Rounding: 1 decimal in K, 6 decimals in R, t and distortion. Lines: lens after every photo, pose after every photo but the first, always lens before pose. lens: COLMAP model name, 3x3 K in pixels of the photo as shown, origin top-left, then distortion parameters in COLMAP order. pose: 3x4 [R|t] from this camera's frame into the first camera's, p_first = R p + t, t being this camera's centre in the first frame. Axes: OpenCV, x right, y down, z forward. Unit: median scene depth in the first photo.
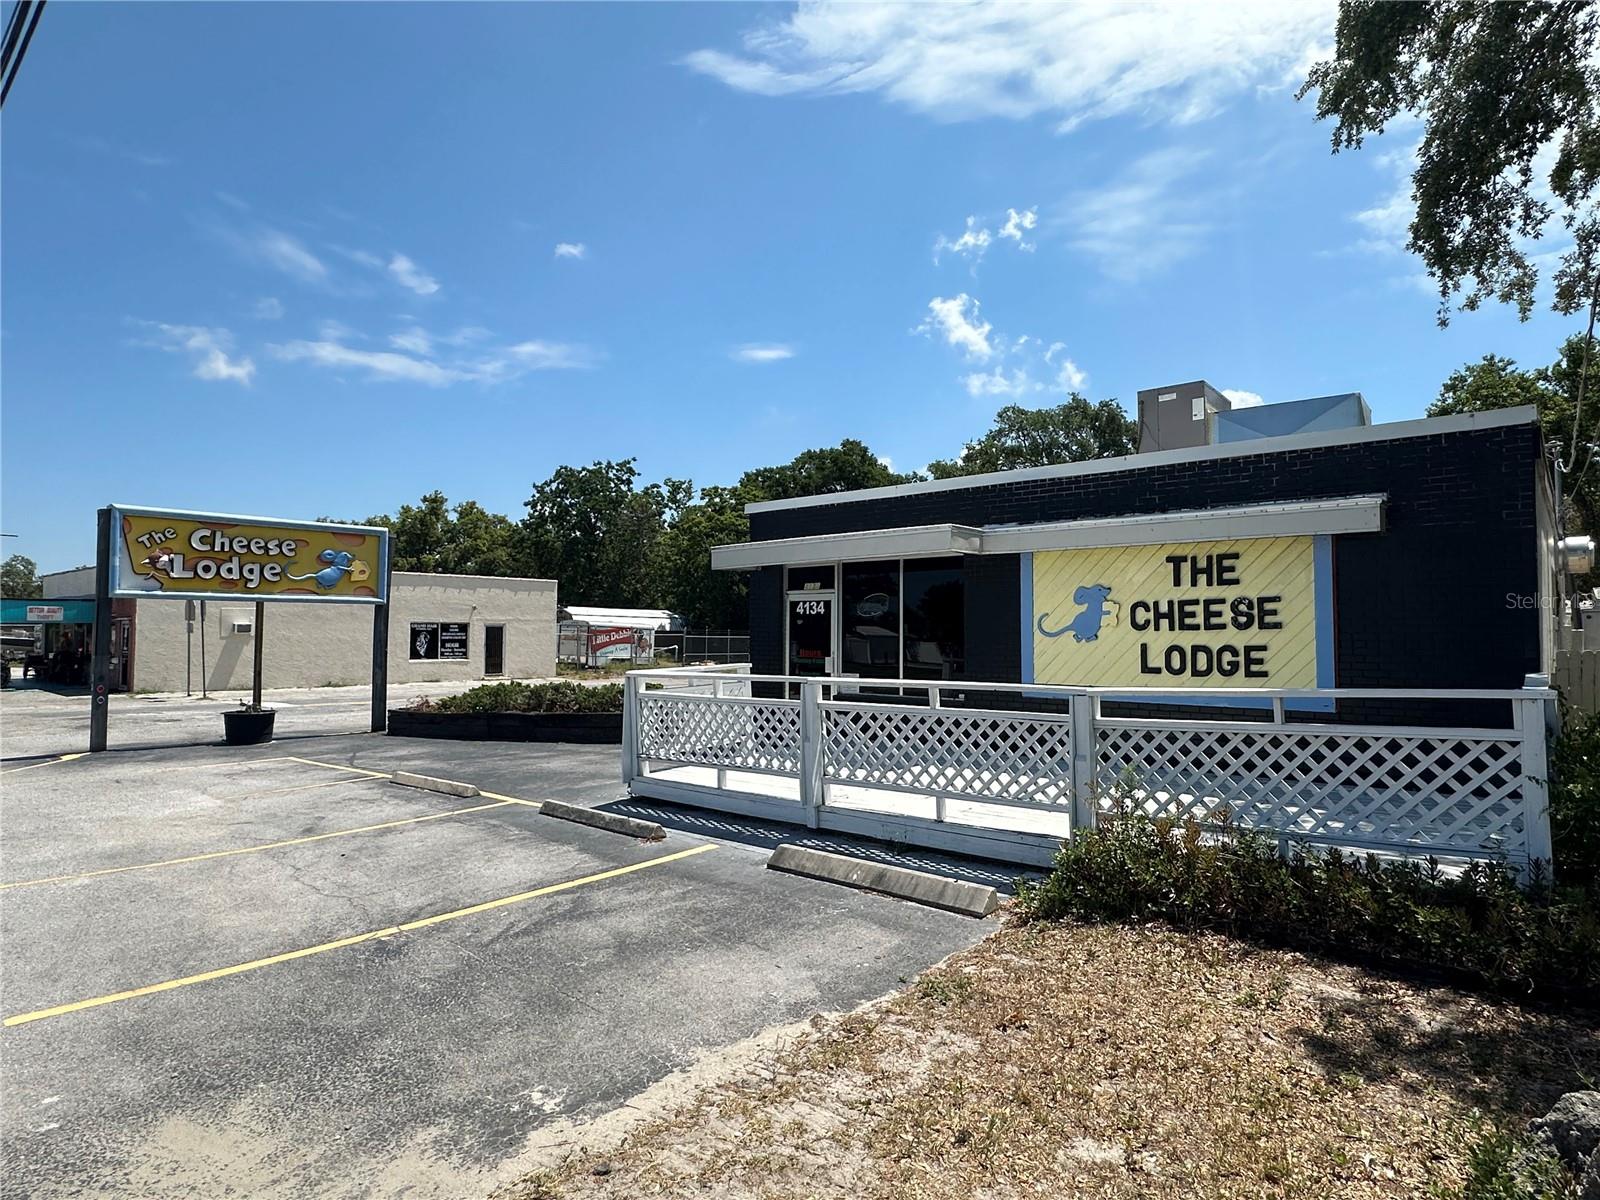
lens RADIAL K [[900.2, 0, 796.0], [0, 900.2, 558.0], [0, 0, 1]] dist [-0.005138, -0.001251]
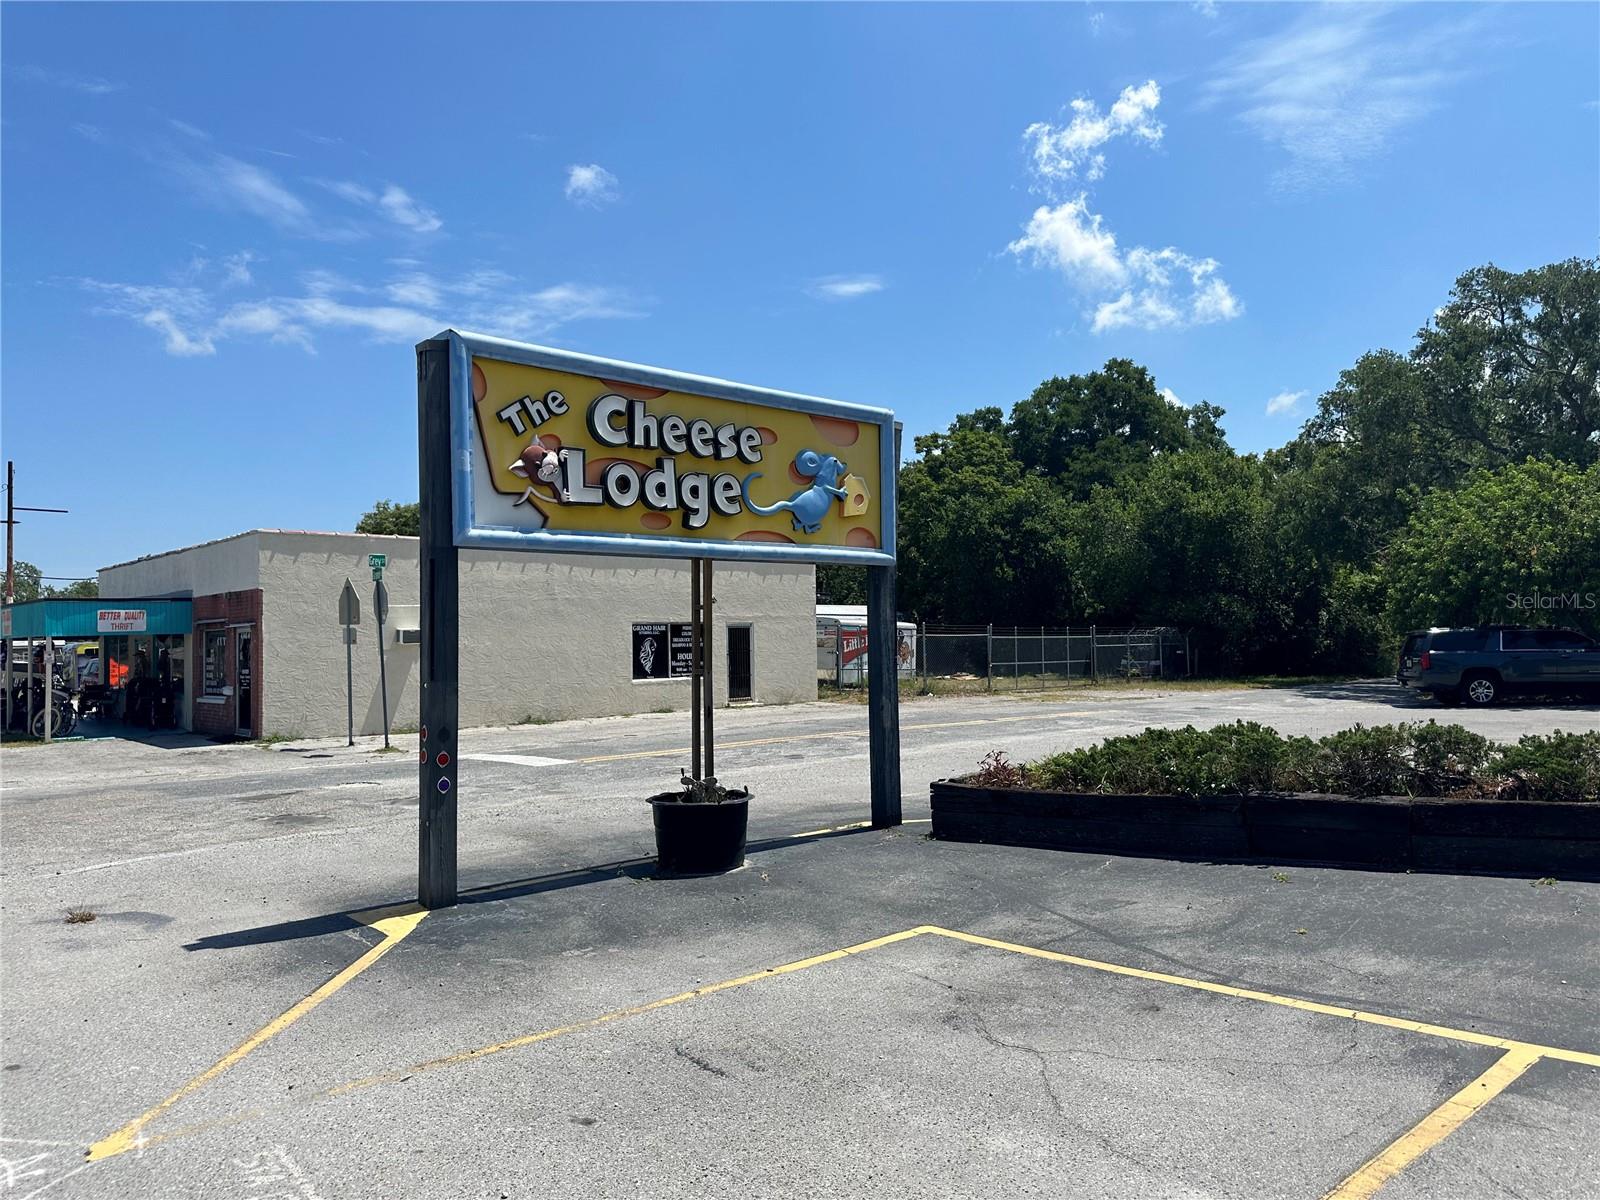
lens RADIAL K [[1119.3, 0, 800.0], [0, 1119.3, 600.0], [0, 0, 1]] dist [0.071791, -0.140775]
pose [[0.995902, -0.024322, -0.087102, -0.206963], [0.028398, 0.998544, 0.045869, 0.018638], [0.085860, -0.048155, 0.995143, 0.176125]]
